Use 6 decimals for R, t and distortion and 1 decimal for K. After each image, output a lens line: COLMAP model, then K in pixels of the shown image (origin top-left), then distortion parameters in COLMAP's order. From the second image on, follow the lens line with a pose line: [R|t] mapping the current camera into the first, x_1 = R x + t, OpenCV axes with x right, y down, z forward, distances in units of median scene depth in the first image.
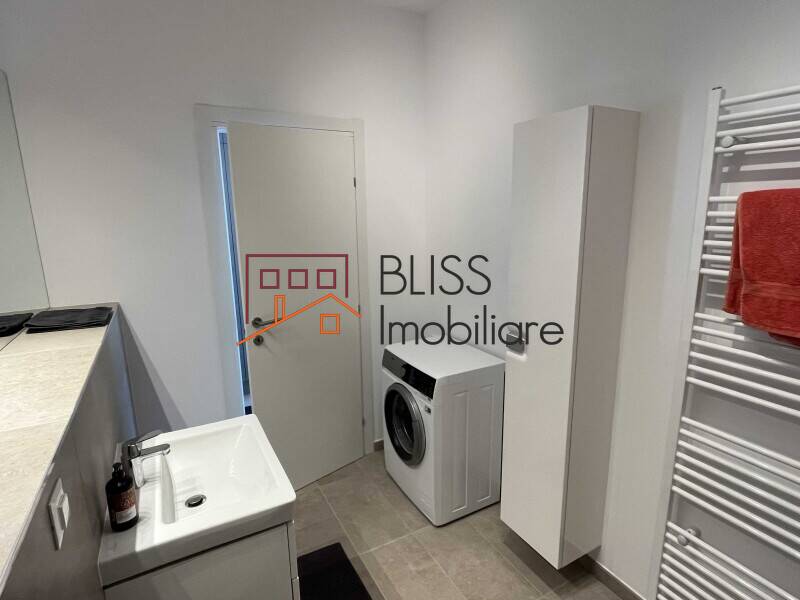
lens RADIAL K [[428.2, 0, 398.3], [0, 428.2, 299.3], [0, 0, 1]] dist [-0.000280, -0.001373]
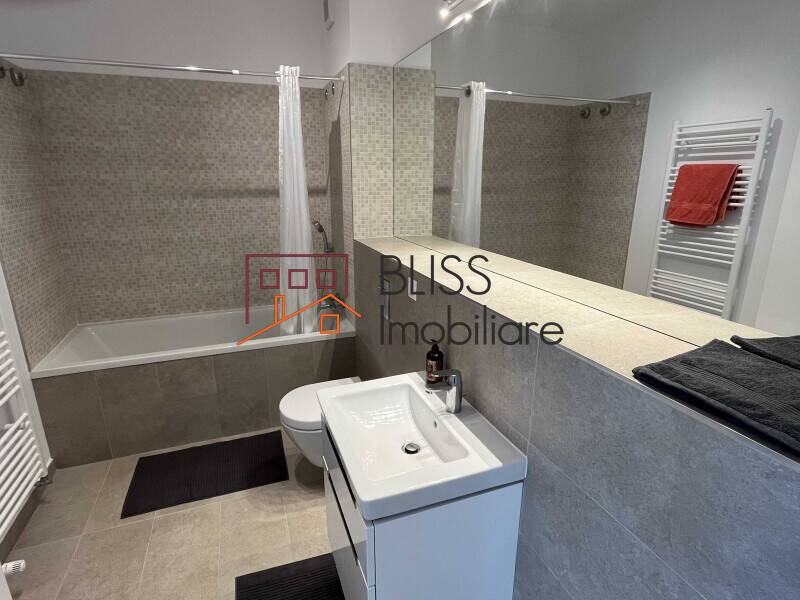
lens RADIAL K [[428.2, 0, 400.7], [0, 428.2, 298.2], [0, 0, 1]] dist [-0.000280, -0.001373]
pose [[0.987984, 0.057476, -0.143471, -0.356881], [-0.047585, 0.996309, 0.071442, 0.373874], [0.147047, -0.063756, 0.987073, -1.565721]]
